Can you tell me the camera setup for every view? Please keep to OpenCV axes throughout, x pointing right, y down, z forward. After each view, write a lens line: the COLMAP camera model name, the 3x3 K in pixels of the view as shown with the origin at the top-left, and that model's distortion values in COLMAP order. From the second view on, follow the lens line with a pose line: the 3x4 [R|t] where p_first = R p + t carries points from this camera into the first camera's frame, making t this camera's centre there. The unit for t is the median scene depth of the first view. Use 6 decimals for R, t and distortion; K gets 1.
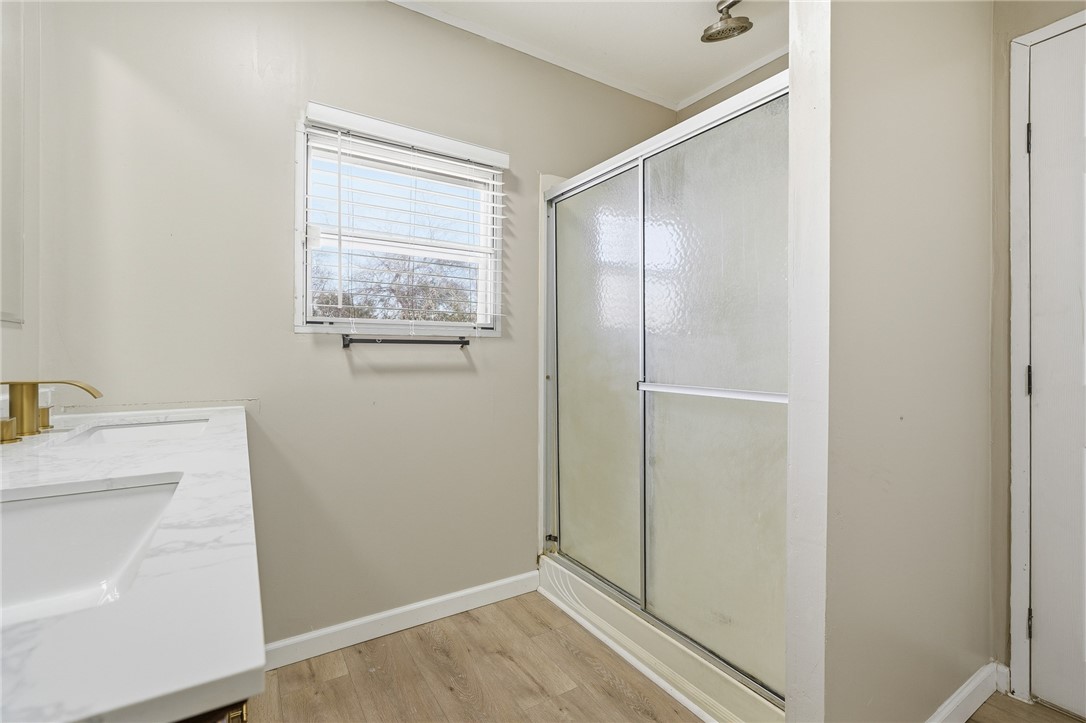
lens RADIAL K [[488.0, 0, 545.5], [0, 488.0, 352.1], [0, 0, 1]] dist [-0.004425, 0.000686]
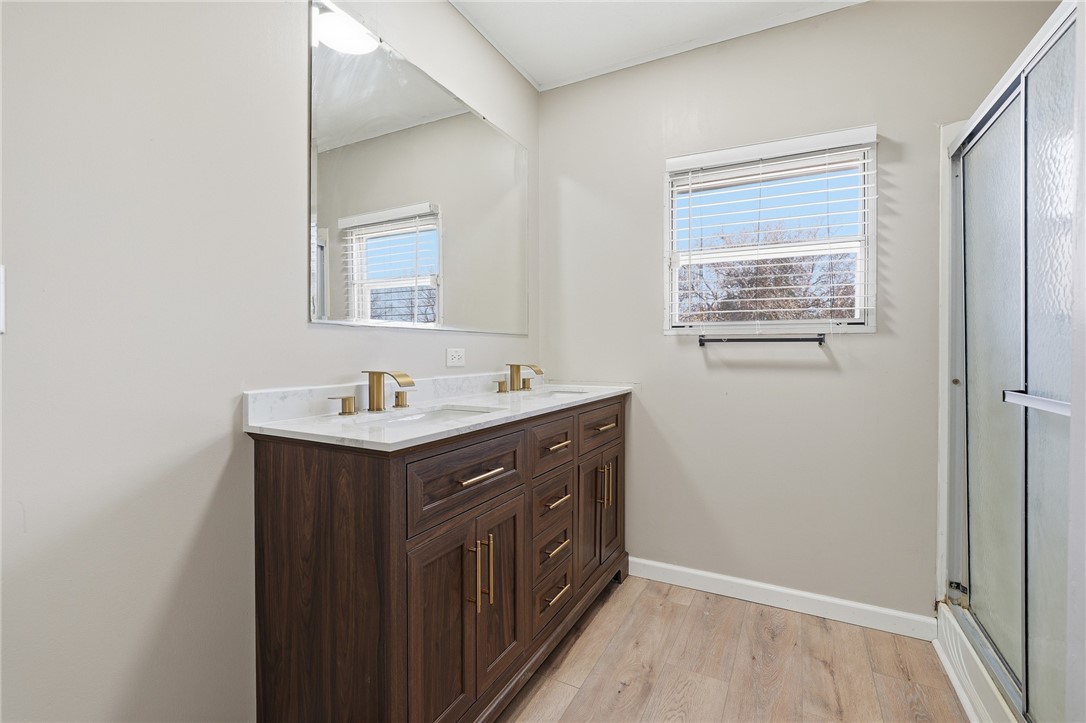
lens RADIAL K [[488.0, 0, 546.8], [0, 488.0, 360.6], [0, 0, 1]] dist [-0.004425, 0.000686]
pose [[0.507580, 0.011841, -0.861523, 0.404706], [-0.002227, 0.999920, 0.012431, 0.011637], [0.861602, -0.004392, 0.507566, 0.042453]]
